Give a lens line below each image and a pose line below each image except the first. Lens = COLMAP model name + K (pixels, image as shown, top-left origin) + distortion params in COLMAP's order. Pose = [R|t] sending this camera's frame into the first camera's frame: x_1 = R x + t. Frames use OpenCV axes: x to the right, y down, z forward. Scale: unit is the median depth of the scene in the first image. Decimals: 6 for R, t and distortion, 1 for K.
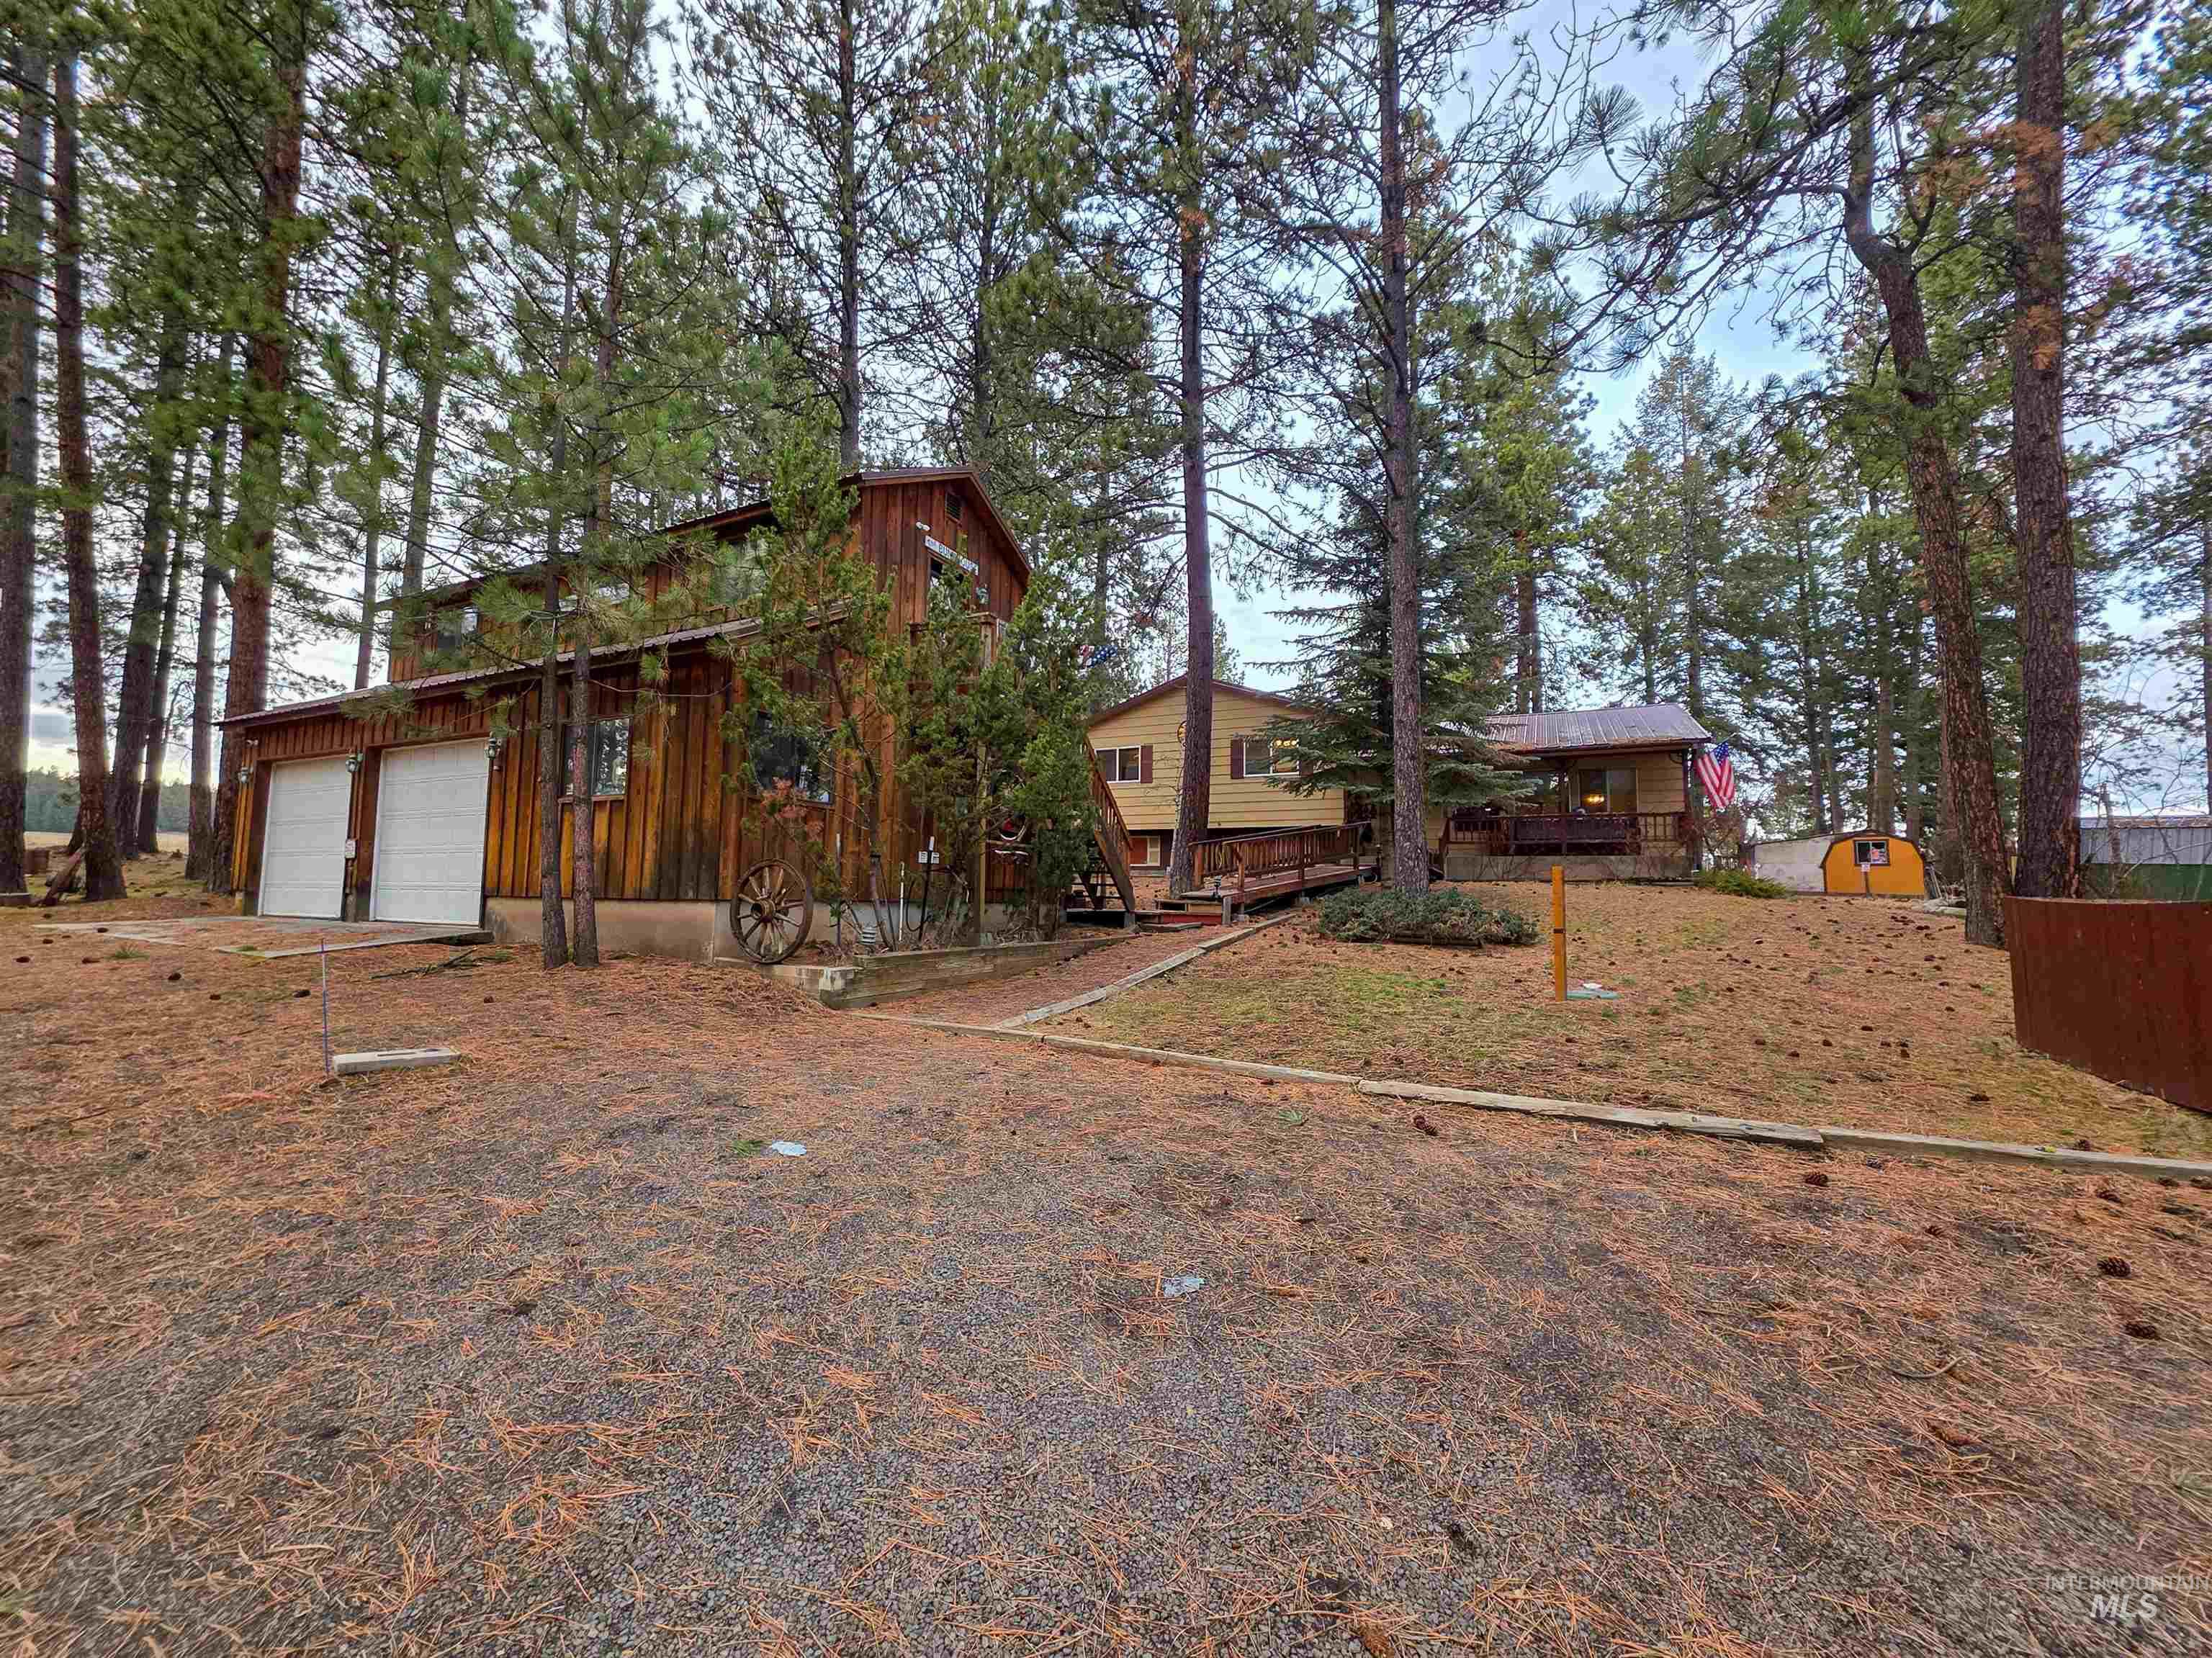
lens RADIAL K [[876.4, 0, 1102.2], [0, 876.4, 828.0], [0, 0, 1]] dist [0.003094, -0.001250]
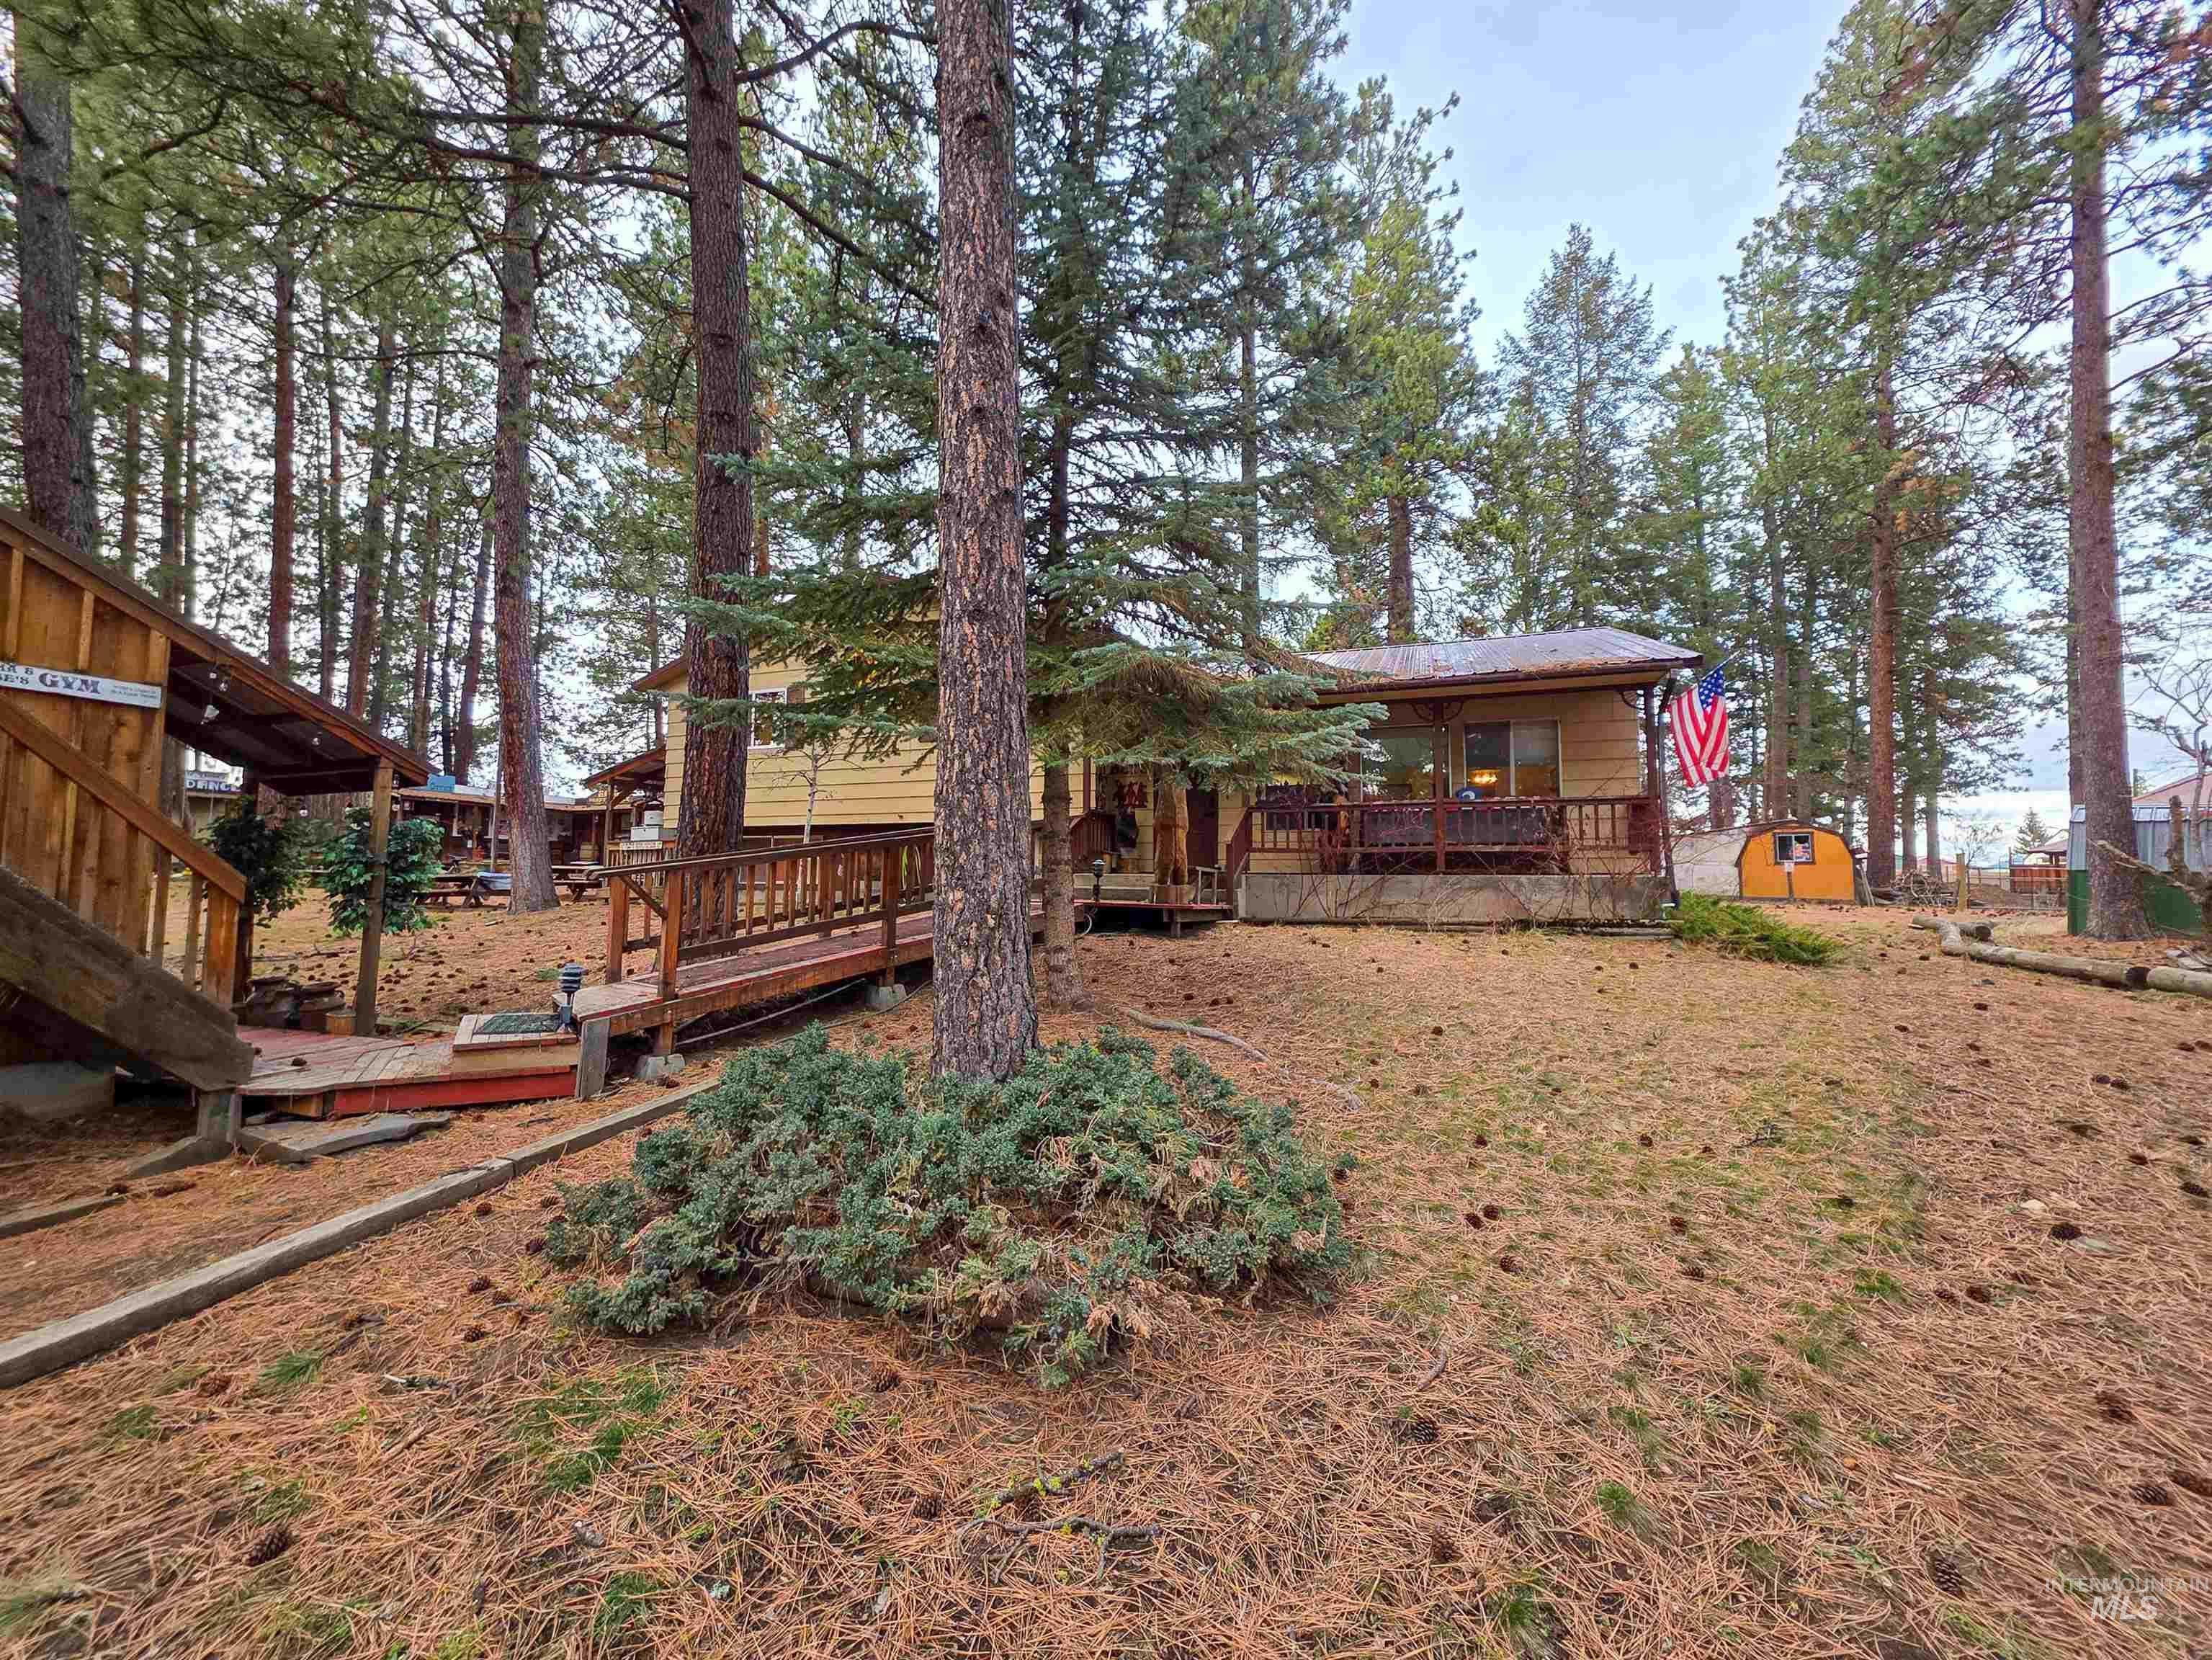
lens RADIAL K [[876.6, 0, 1108.3], [0, 876.6, 832.2], [0, 0, 1]] dist [0.003094, -0.001250]
pose [[0.992328, -0.003003, 0.123600, 0.146422], [0.000539, 0.999801, 0.019964, -0.003970], [-0.123635, -0.019745, 0.992131, 0.279455]]
